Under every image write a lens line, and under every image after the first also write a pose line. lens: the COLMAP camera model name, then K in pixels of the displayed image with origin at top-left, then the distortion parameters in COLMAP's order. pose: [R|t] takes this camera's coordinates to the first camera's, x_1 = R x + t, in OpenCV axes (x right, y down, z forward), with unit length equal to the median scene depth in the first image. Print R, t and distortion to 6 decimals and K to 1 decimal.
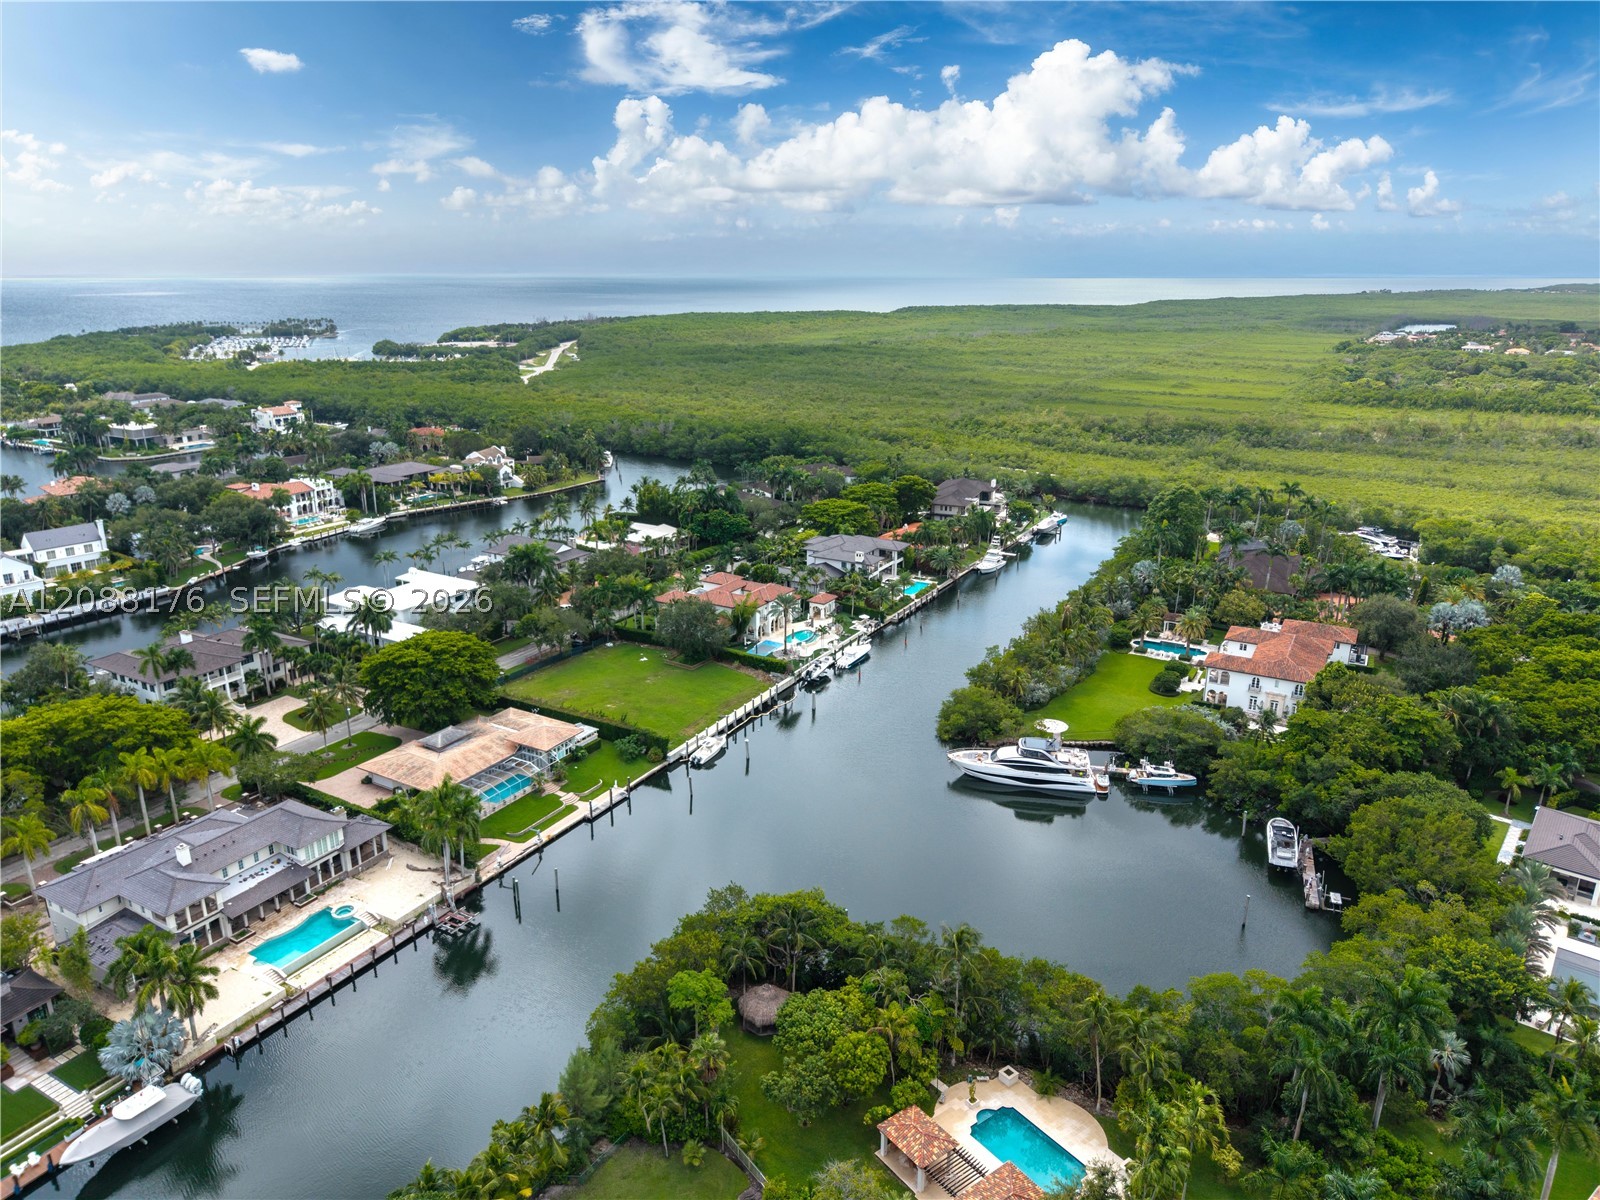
lens RADIAL K [[1070.1, 0, 800.0], [0, 1070.1, 600.0], [0, 0, 1]] dist [0.017863, -0.006160]
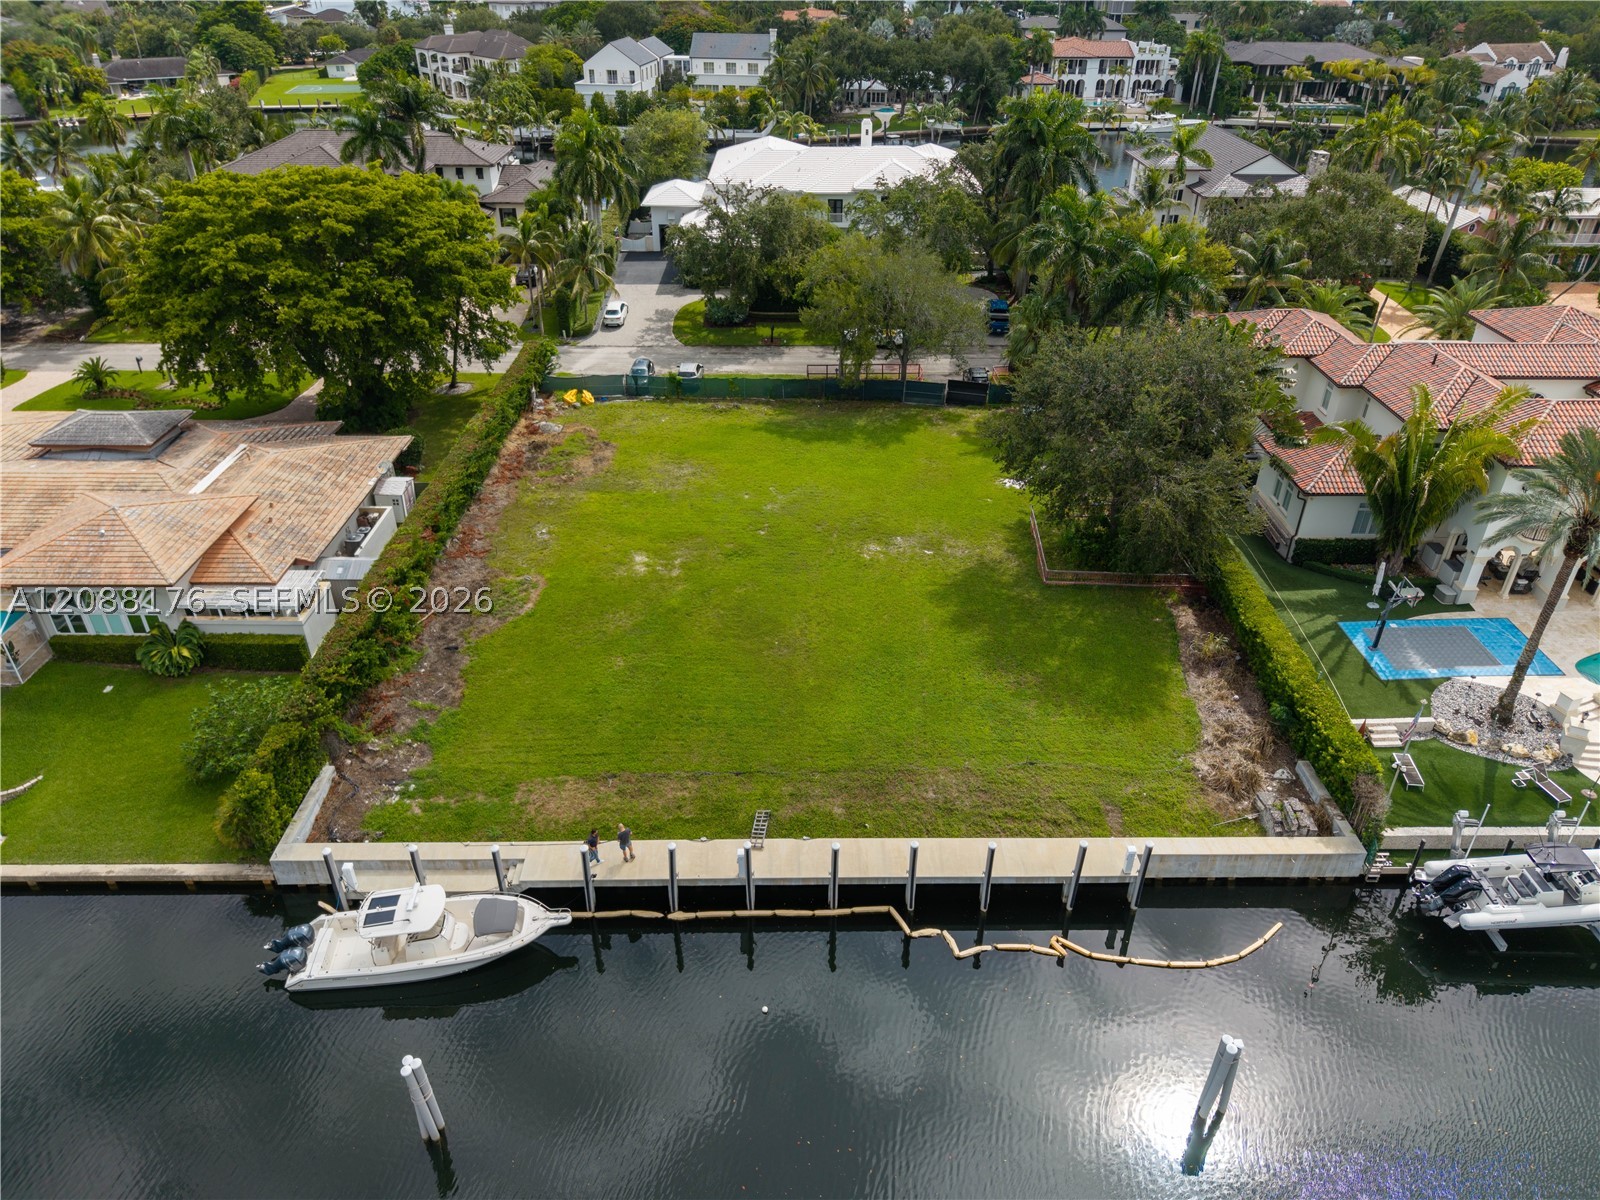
lens RADIAL K [[1062.0, 0, 800.0], [0, 1062.0, 600.0], [0, 0, 1]] dist [0.049106, -0.043964]
pose [[0.510313, 0.460214, -0.726487, 0.058171], [-0.263018, 0.887806, 0.377653, -0.014086], [0.818781, -0.001642, 0.574104, 0.765171]]
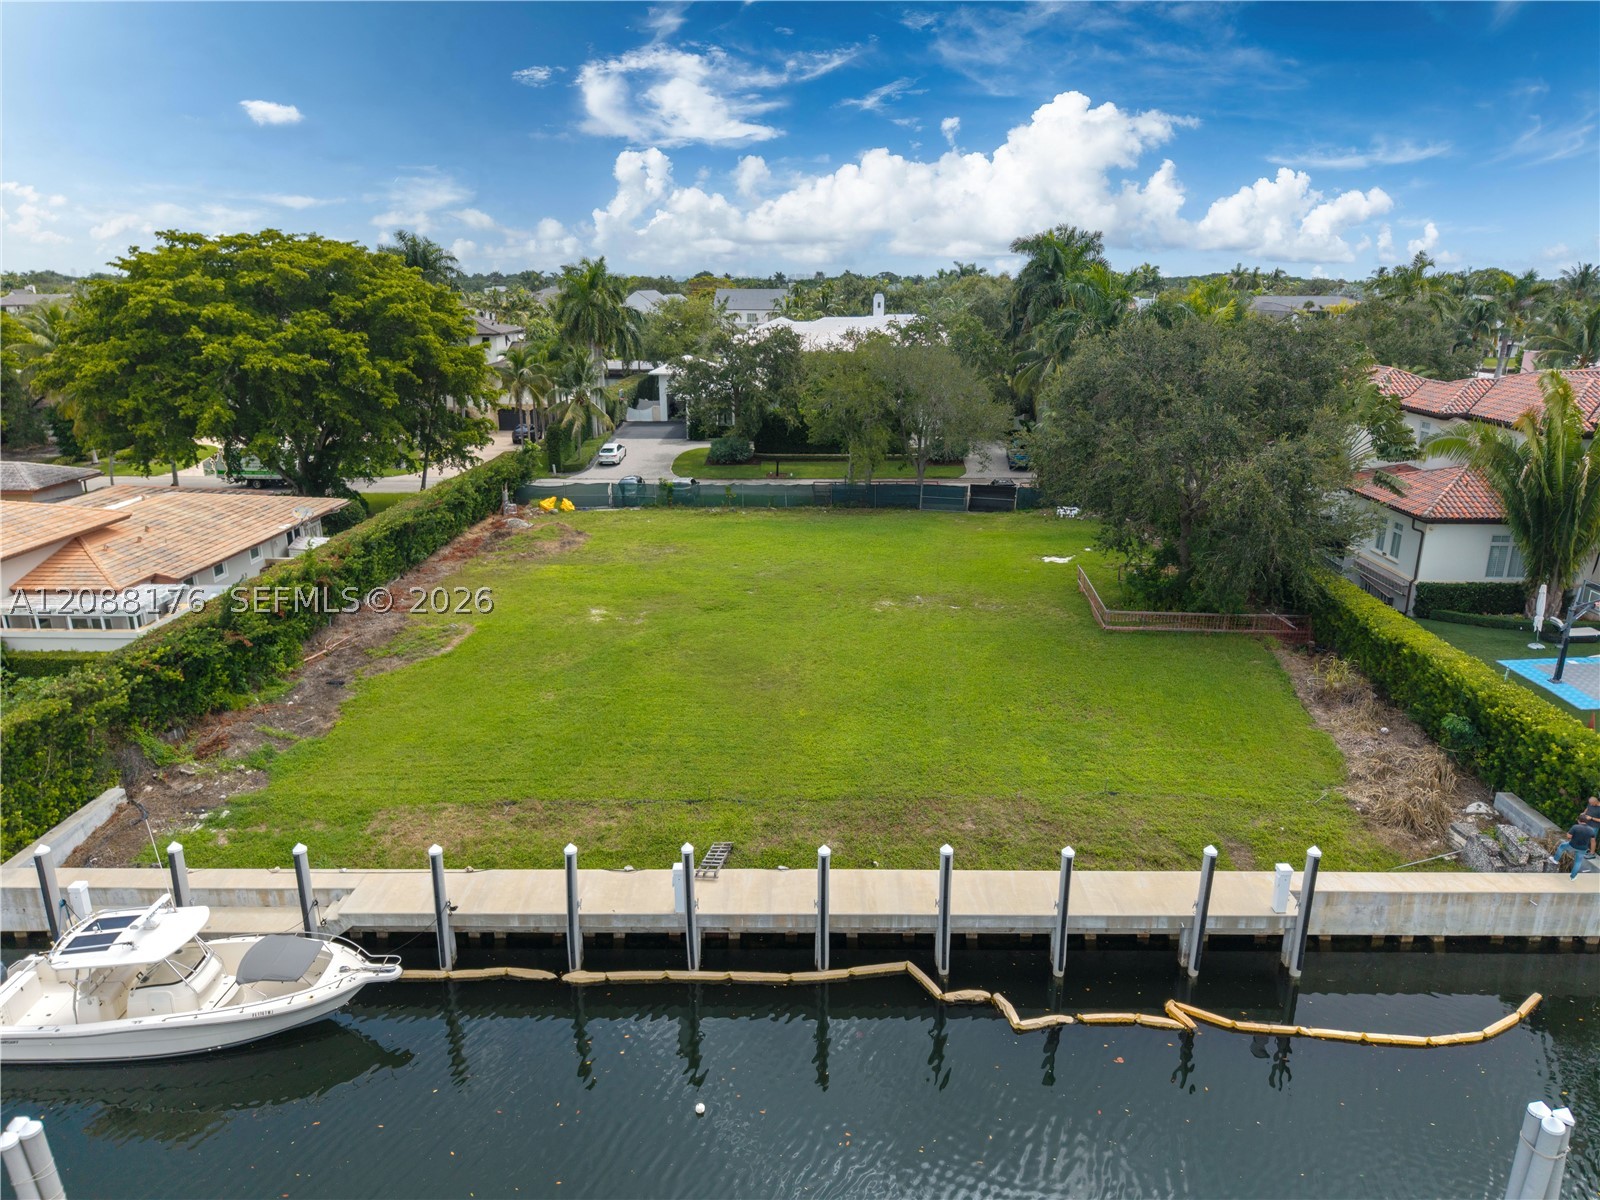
lens RADIAL K [[1070.1, 0, 800.0], [0, 1070.1, 600.0], [0, 0, 1]] dist [0.017863, -0.006160]
pose [[0.491526, 0.252113, -0.833571, 0.039626], [-0.259195, 0.956152, 0.136350, 0.045160], [0.831397, 0.149038, 0.535320, 0.802973]]
